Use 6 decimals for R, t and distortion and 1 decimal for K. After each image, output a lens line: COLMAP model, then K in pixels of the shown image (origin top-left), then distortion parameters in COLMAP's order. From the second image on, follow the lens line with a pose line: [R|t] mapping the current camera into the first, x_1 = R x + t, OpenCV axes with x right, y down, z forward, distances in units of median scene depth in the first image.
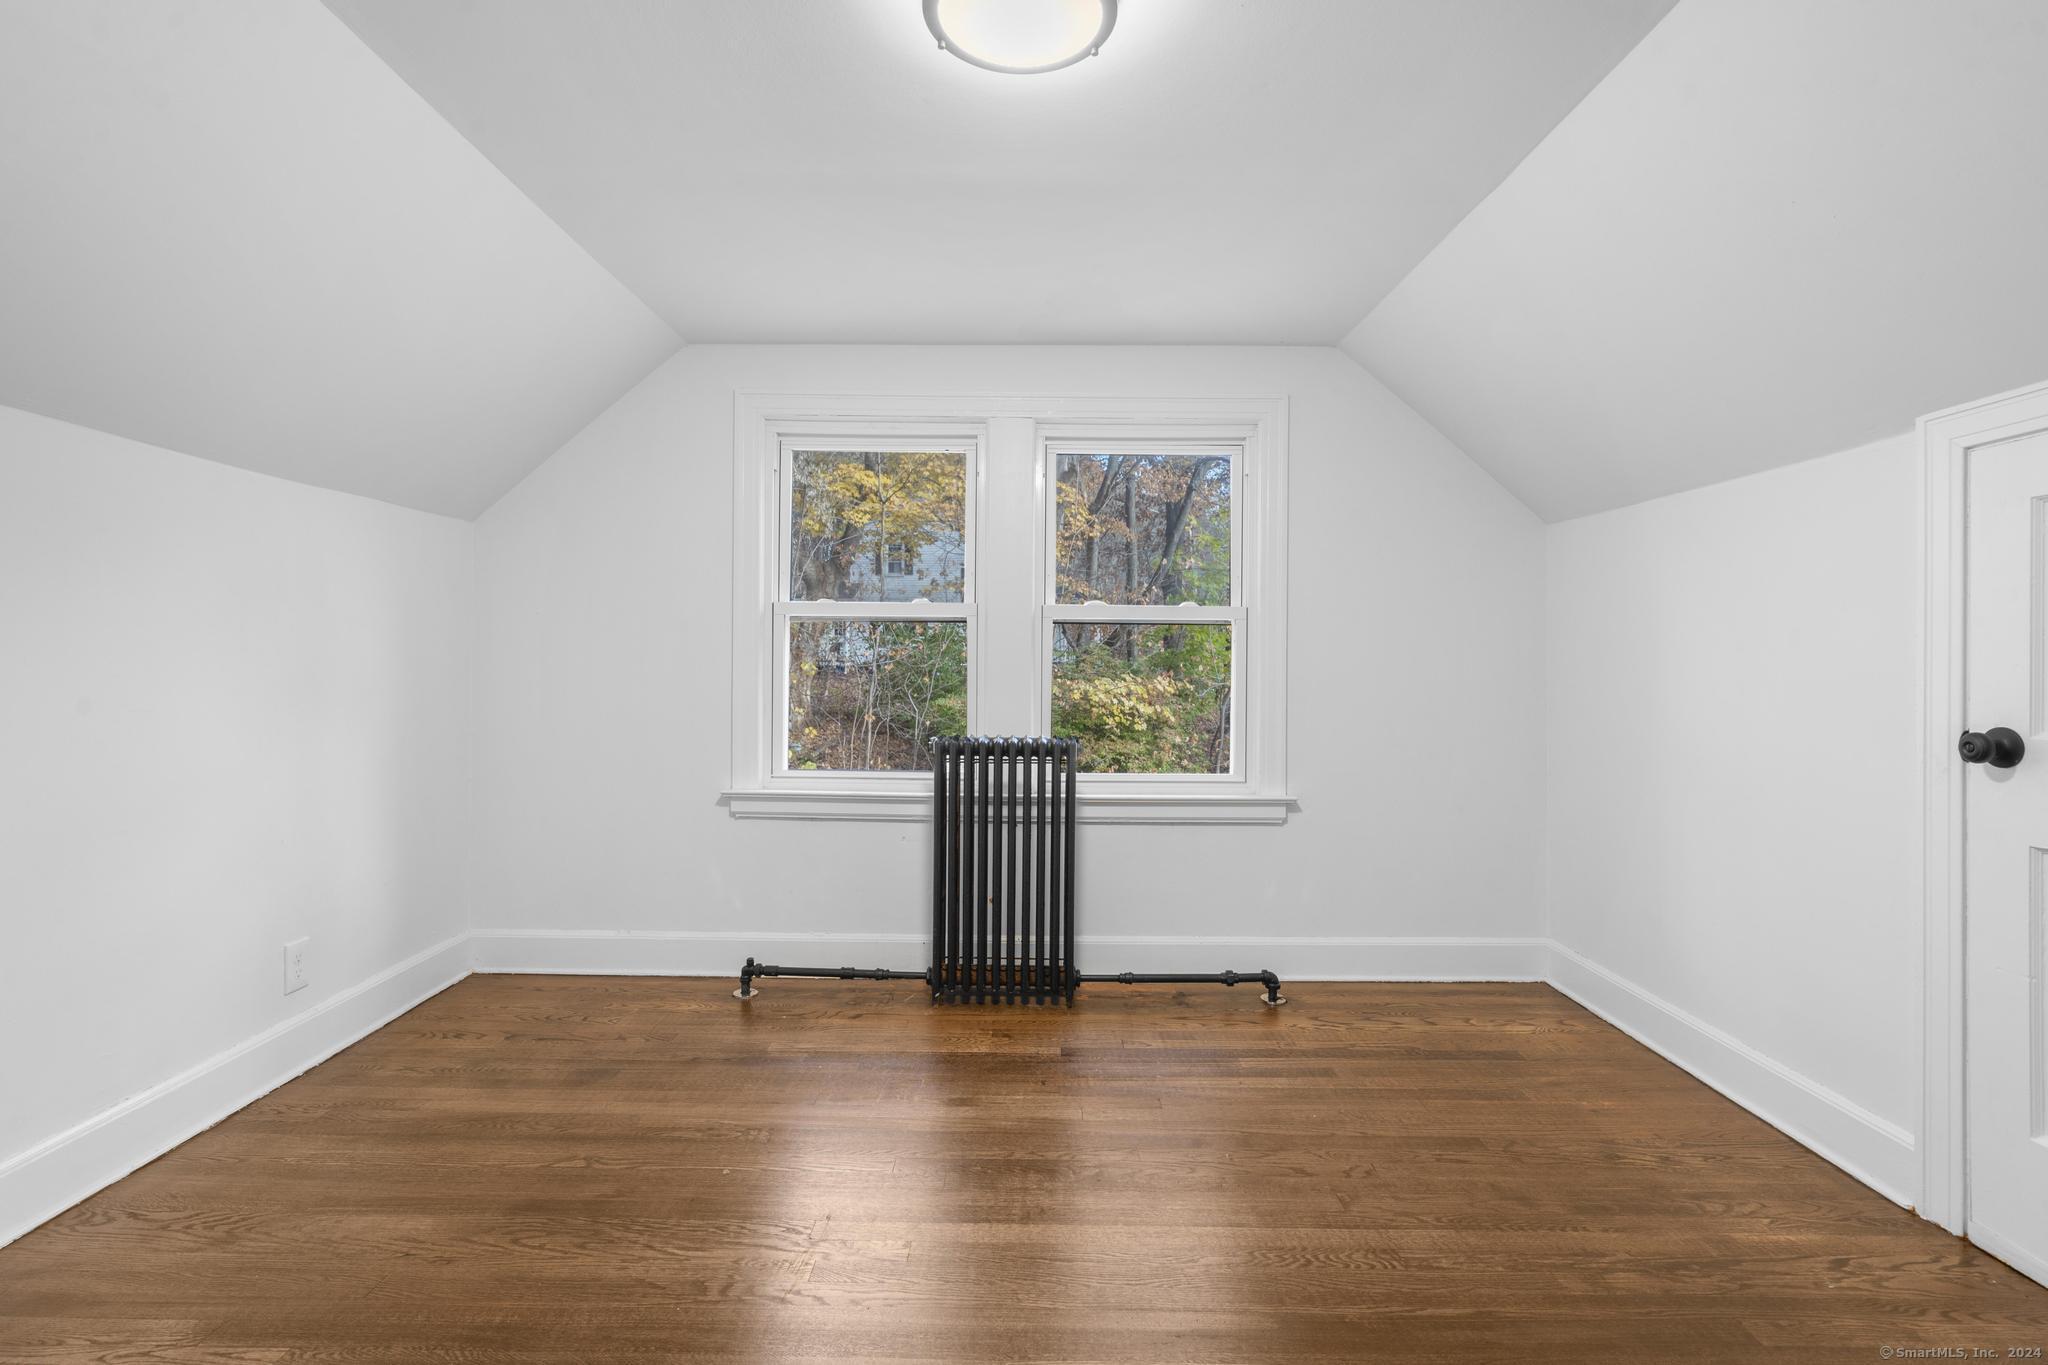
lens RADIAL K [[934.3, 0, 1028.6], [0, 934.3, 670.6], [0, 0, 1]] dist [-0.002712, 0.003702]
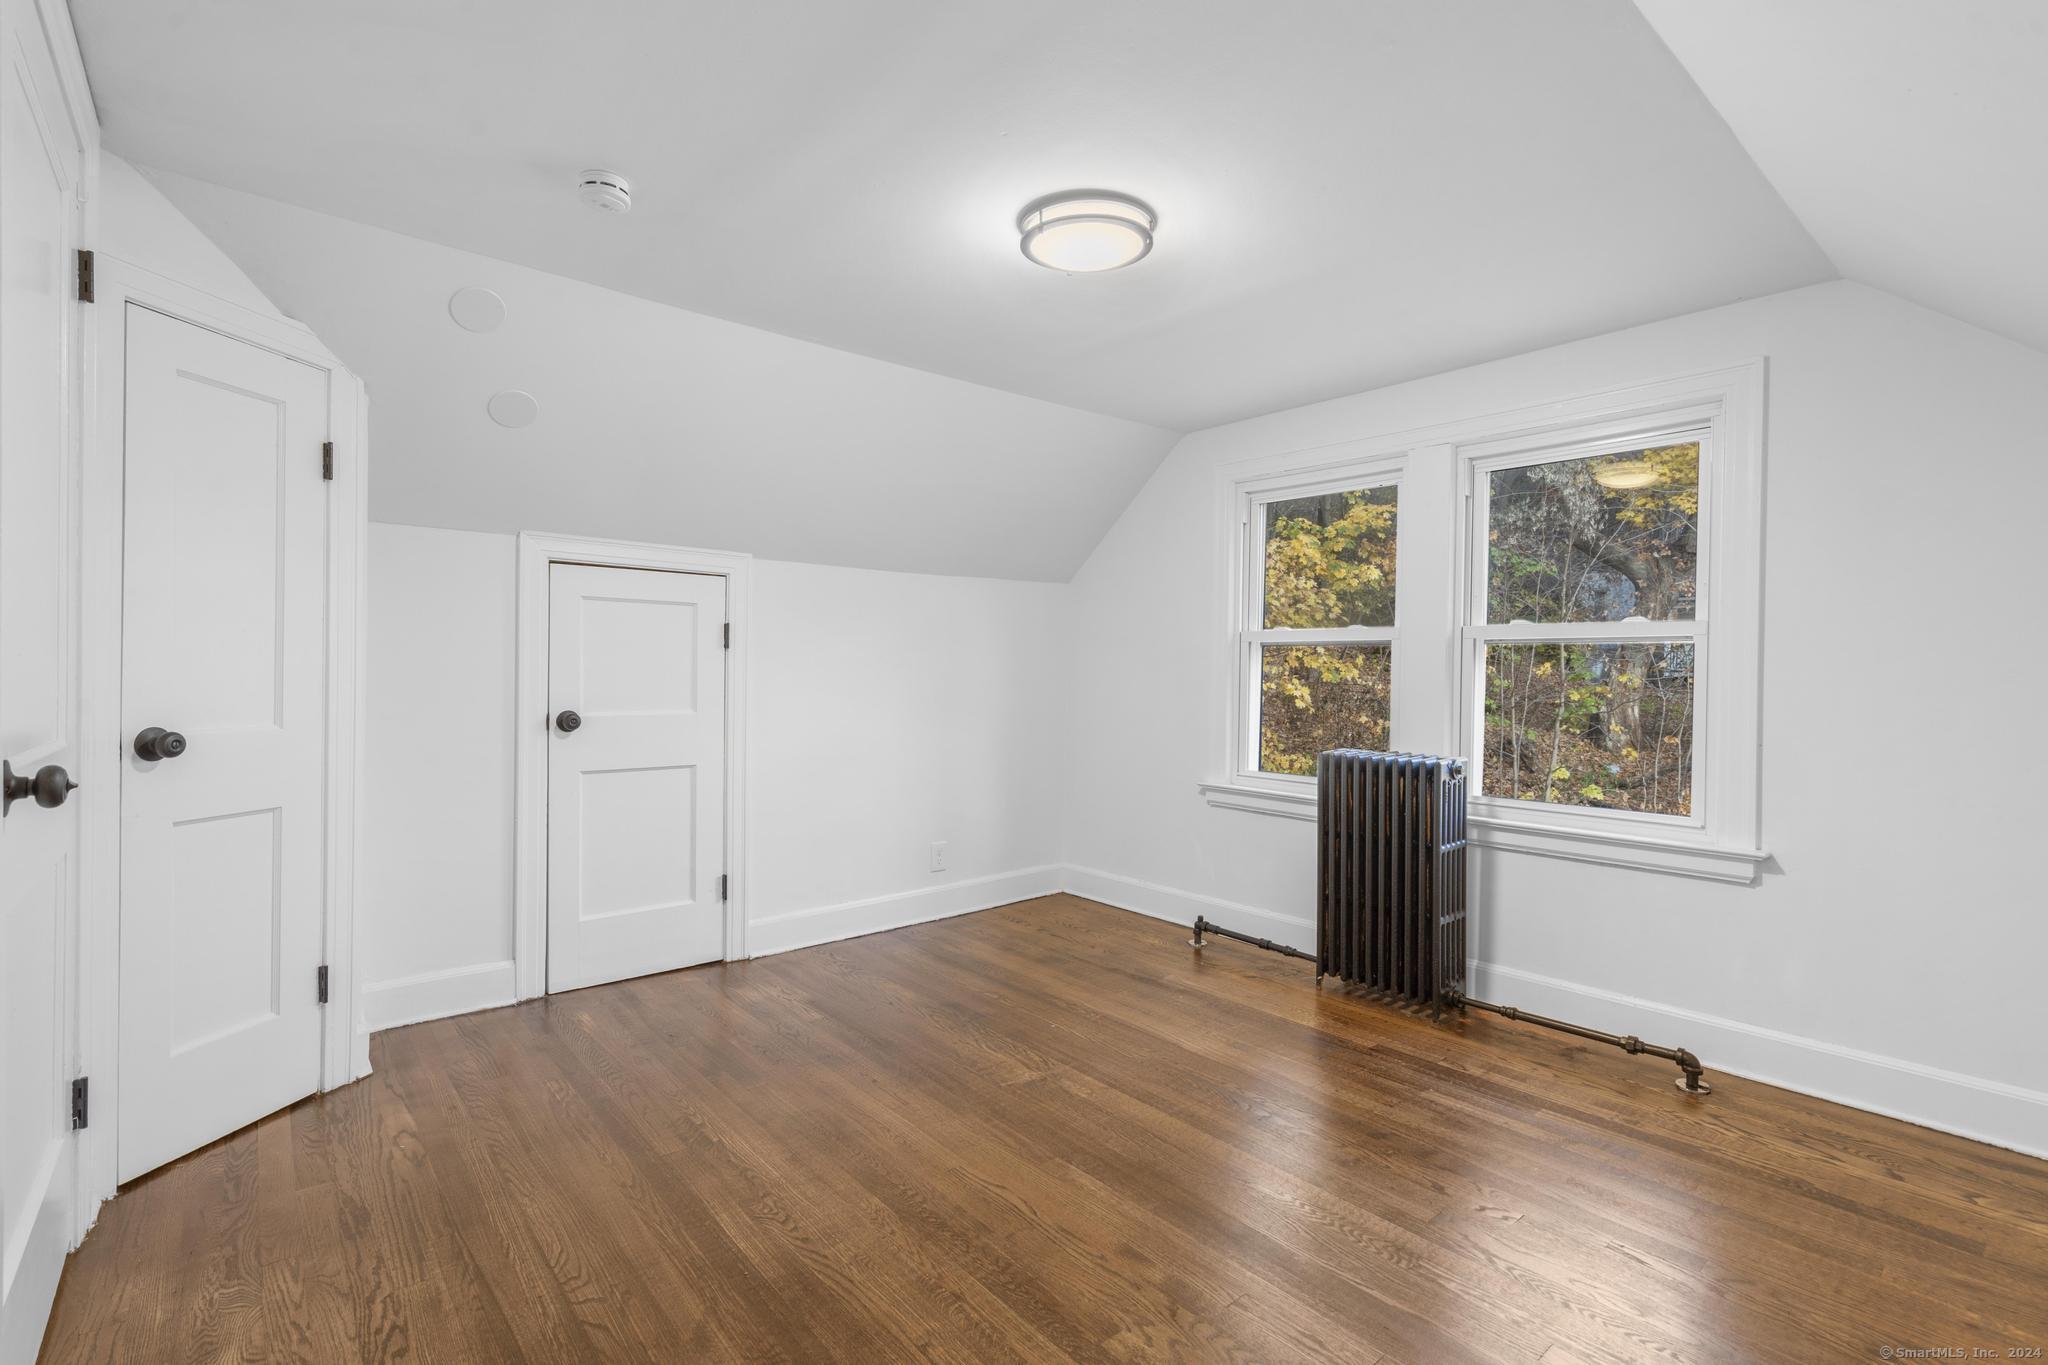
lens RADIAL K [[934.3, 0, 1028.6], [0, 934.3, 670.6], [0, 0, 1]] dist [-0.002712, 0.003702]
pose [[0.658793, -0.000976, -0.752324, 0.504329], [-0.007992, 0.999934, -0.008295, -0.011615], [0.752282, 0.011477, 0.658741, -0.011396]]
